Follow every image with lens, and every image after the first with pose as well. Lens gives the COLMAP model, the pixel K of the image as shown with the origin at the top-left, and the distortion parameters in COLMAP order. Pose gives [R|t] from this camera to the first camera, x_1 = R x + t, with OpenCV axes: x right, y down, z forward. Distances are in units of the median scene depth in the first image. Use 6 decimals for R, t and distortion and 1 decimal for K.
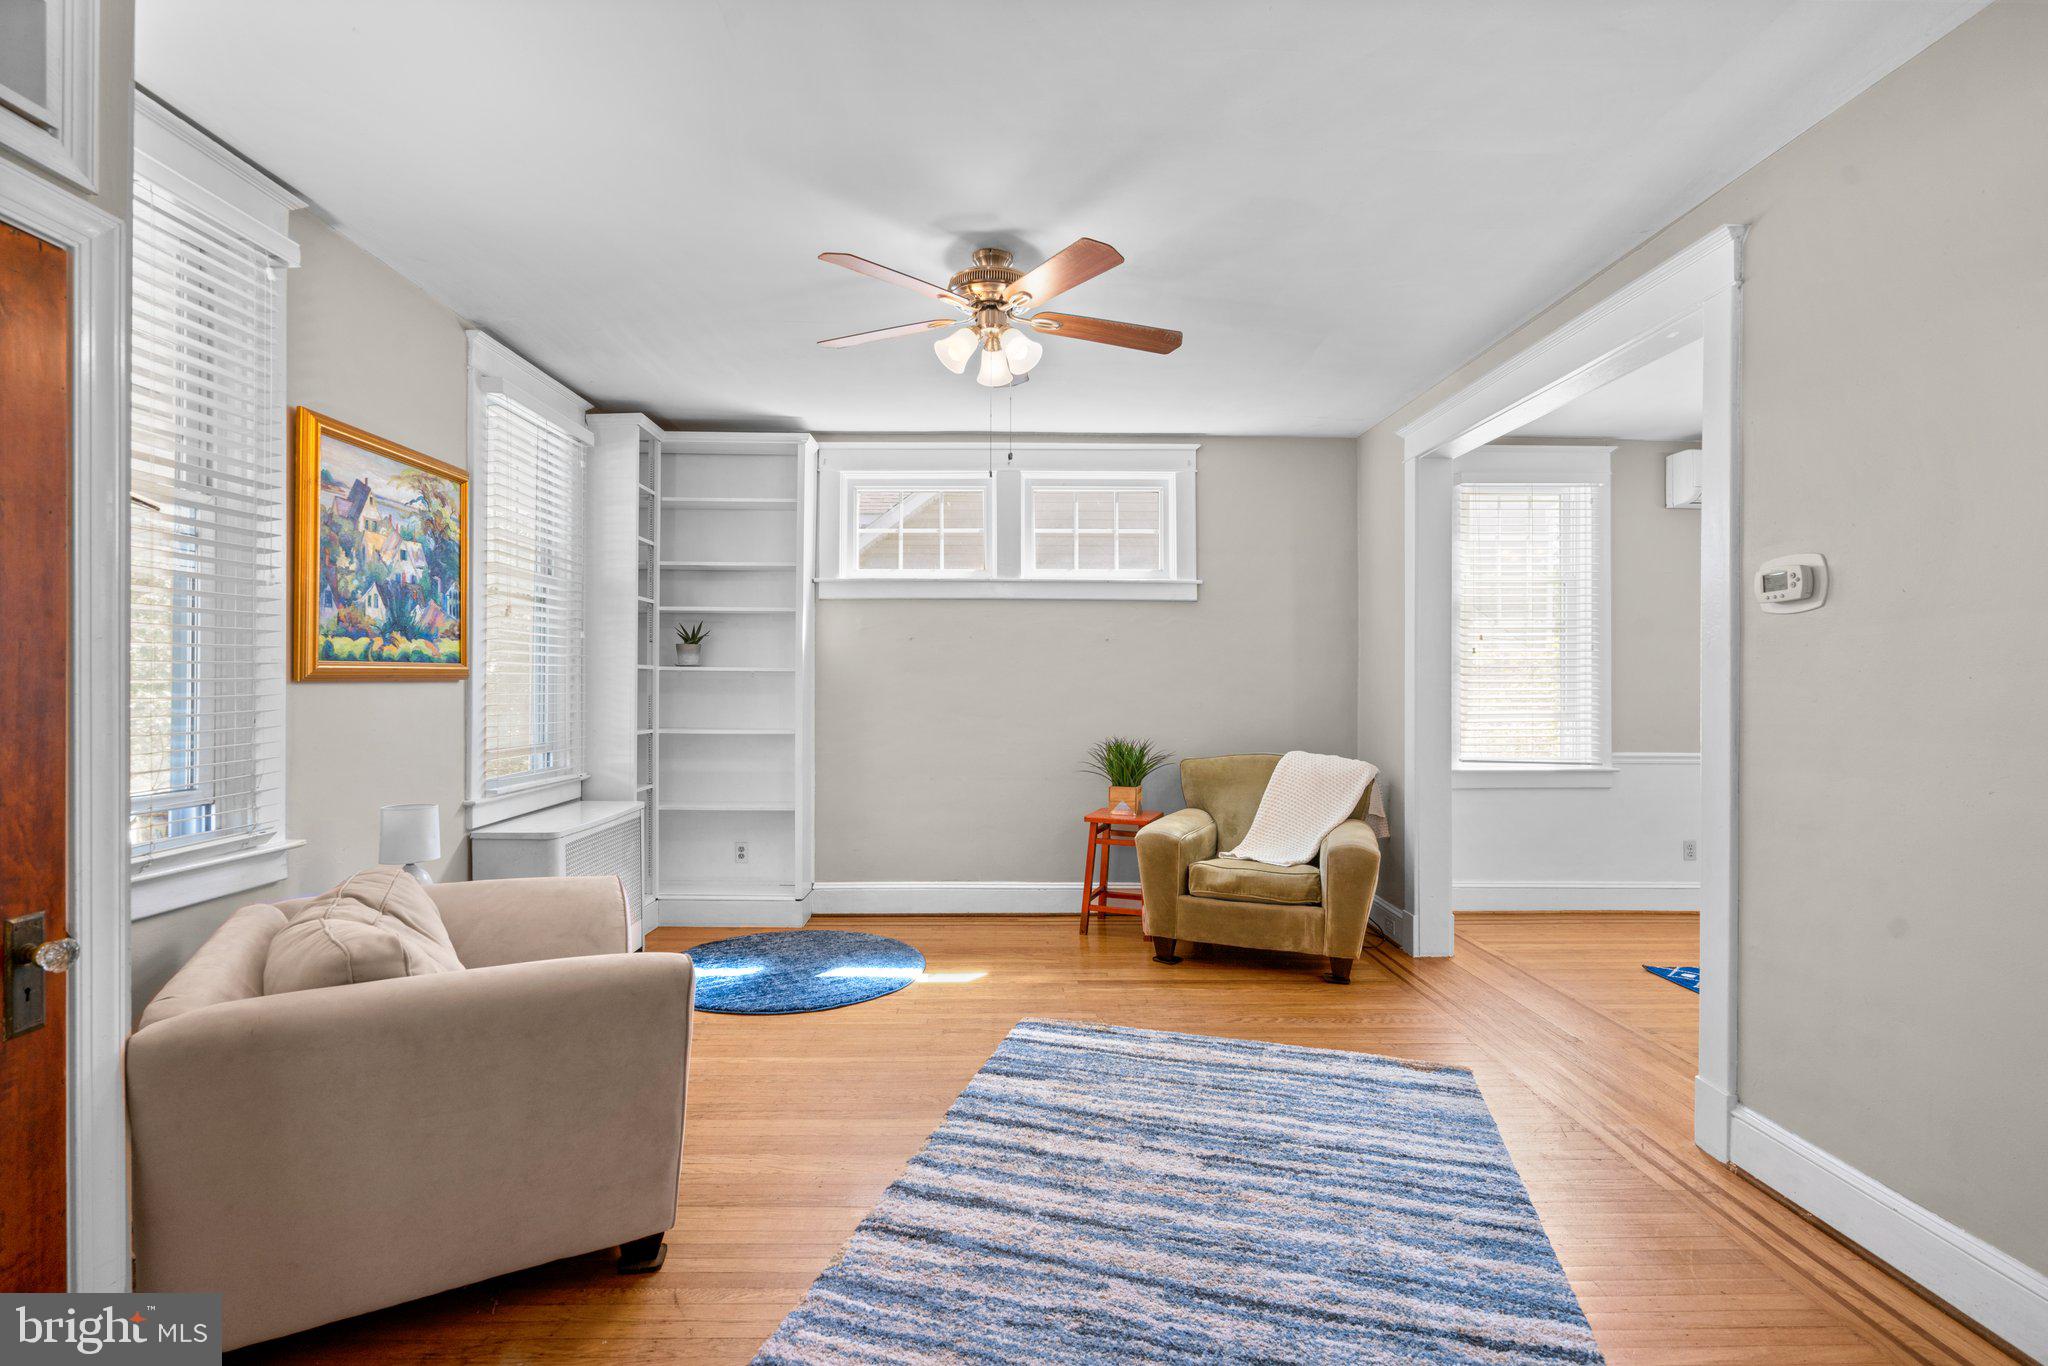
lens RADIAL K [[941.5, 0, 1026.3], [0, 941.5, 682.2], [0, 0, 1]] dist [-0.000751, 0.000279]
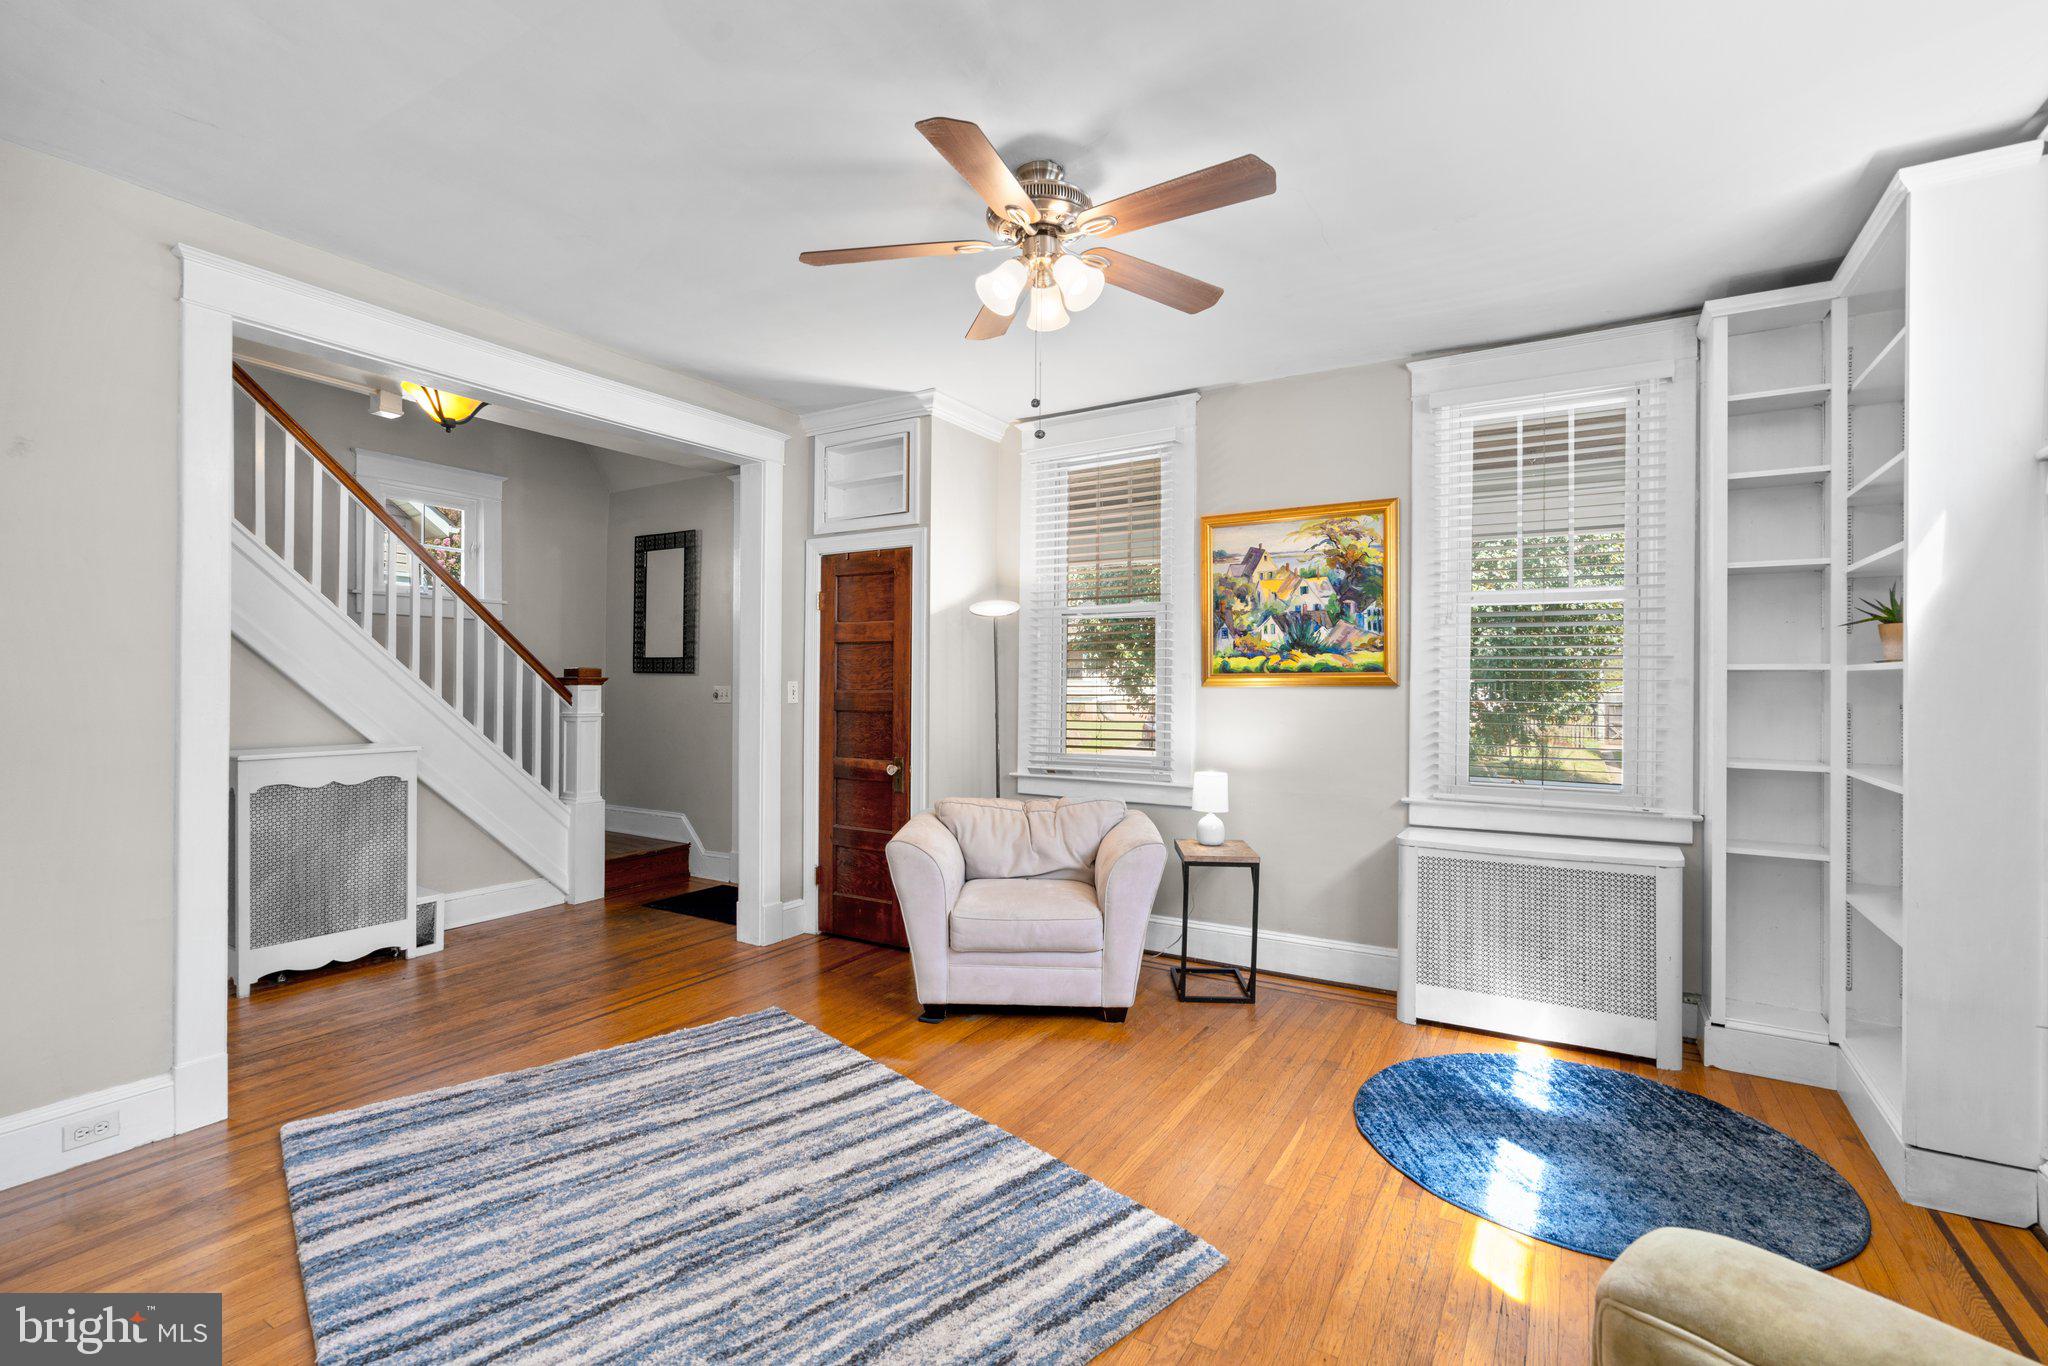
lens RADIAL K [[933.5, 0, 1023.9], [0, 933.5, 691.3], [0, 0, 1]] dist [-0.003325, 0.000935]
pose [[-0.540576, -0.000446, -0.841295, 0.637103], [-0.005922, 0.999977, 0.003276, 0.002494], [0.841274, 0.006753, -0.540566, 1.382315]]
